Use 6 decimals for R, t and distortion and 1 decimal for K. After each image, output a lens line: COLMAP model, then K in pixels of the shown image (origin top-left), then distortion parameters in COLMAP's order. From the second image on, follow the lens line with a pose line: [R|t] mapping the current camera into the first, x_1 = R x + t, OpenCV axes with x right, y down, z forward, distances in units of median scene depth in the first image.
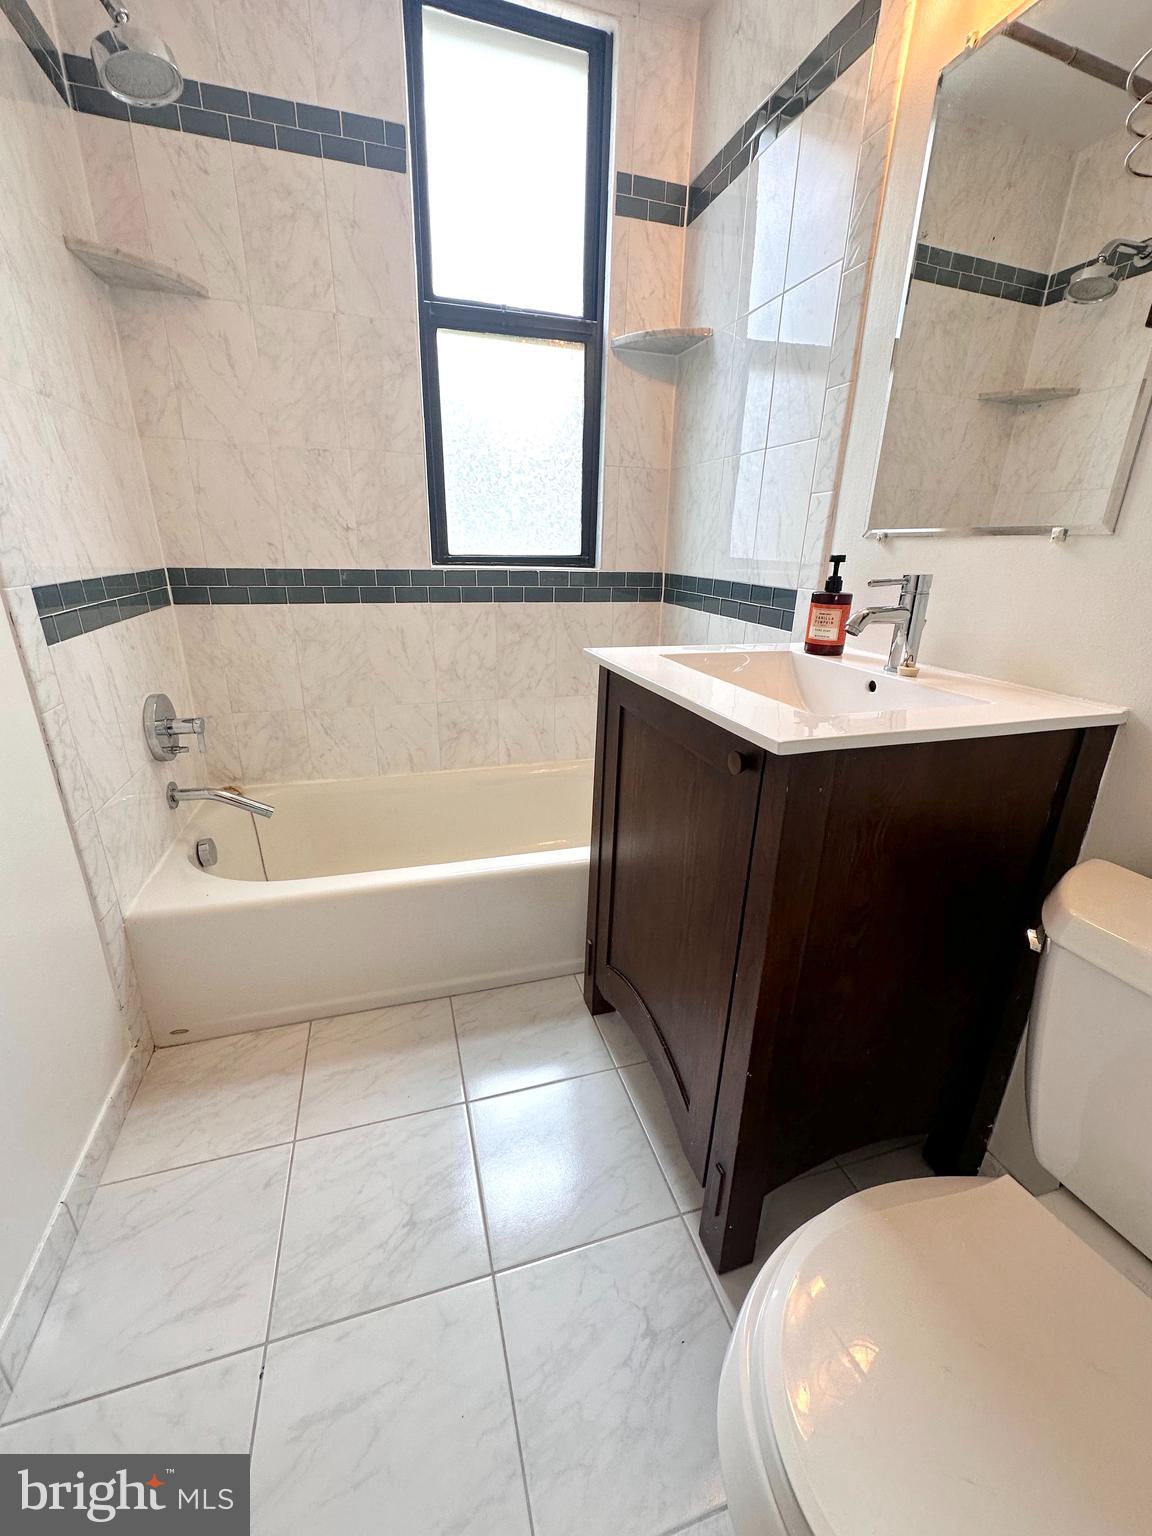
lens RADIAL K [[610.8, 0, 578.3], [0, 610.8, 768.9], [0, 0, 1]] dist [-0.003540, 0.000478]
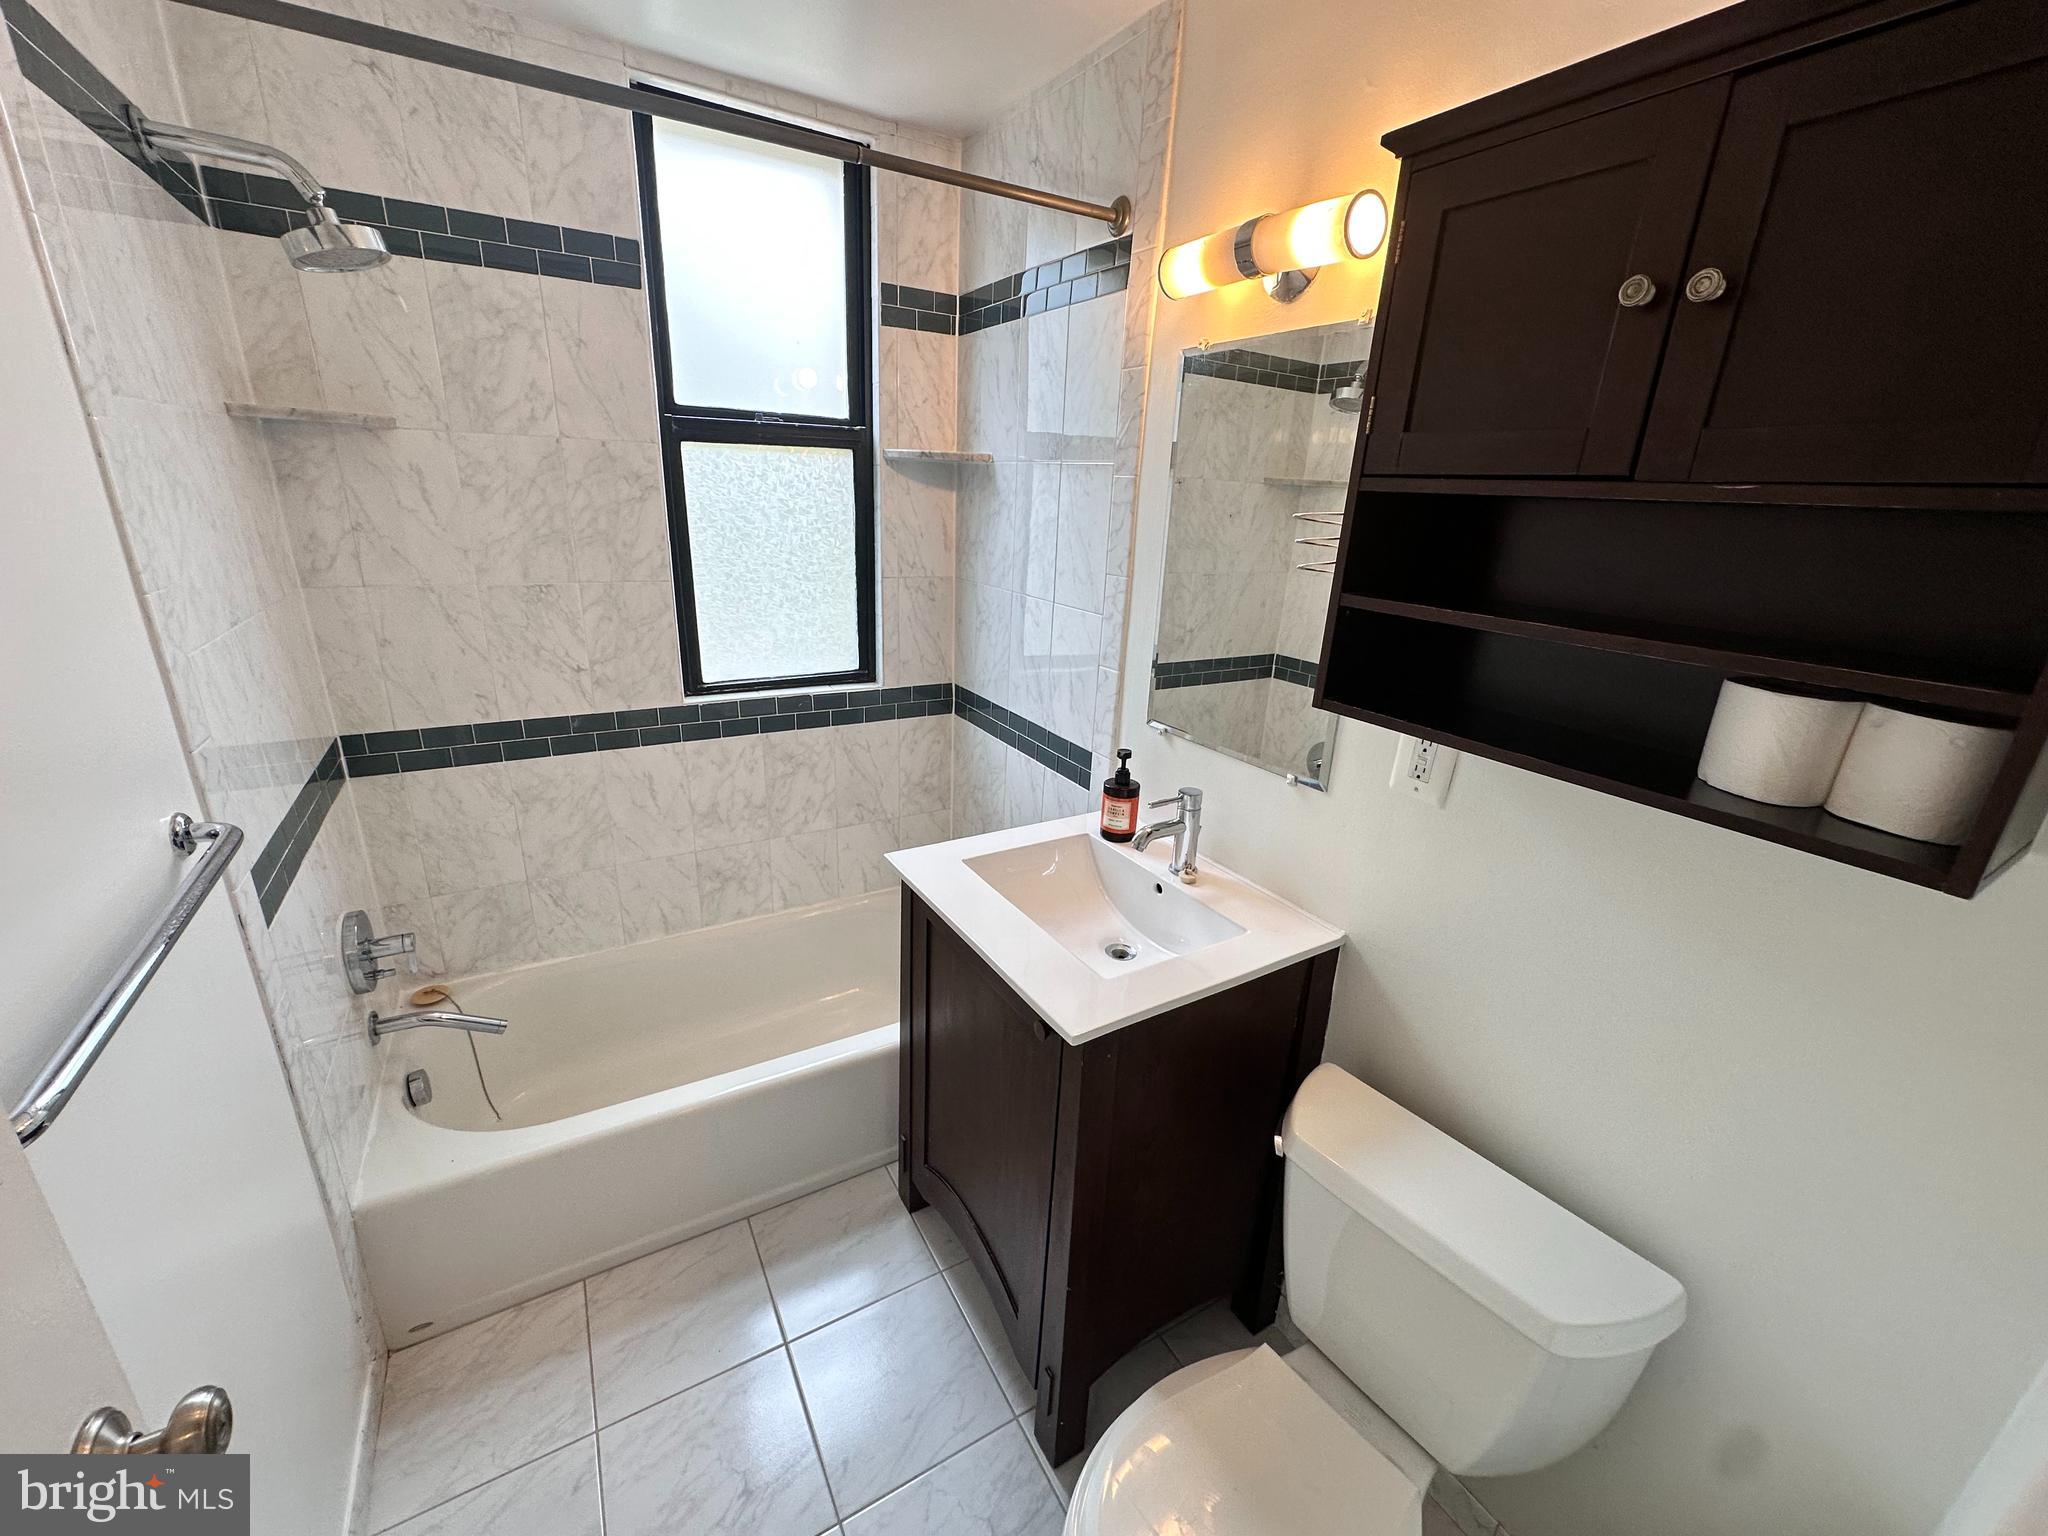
lens RADIAL K [[814.5, 0, 1022.6], [0, 814.5, 767.0], [0, 0, 1]] dist [-0.003540, 0.000478]
pose [[0.973648, -0.055464, 0.221208, -0.044984], [0.058717, 0.998241, -0.008153, -0.248169], [-0.220367, 0.020927, 0.975192, -0.256051]]
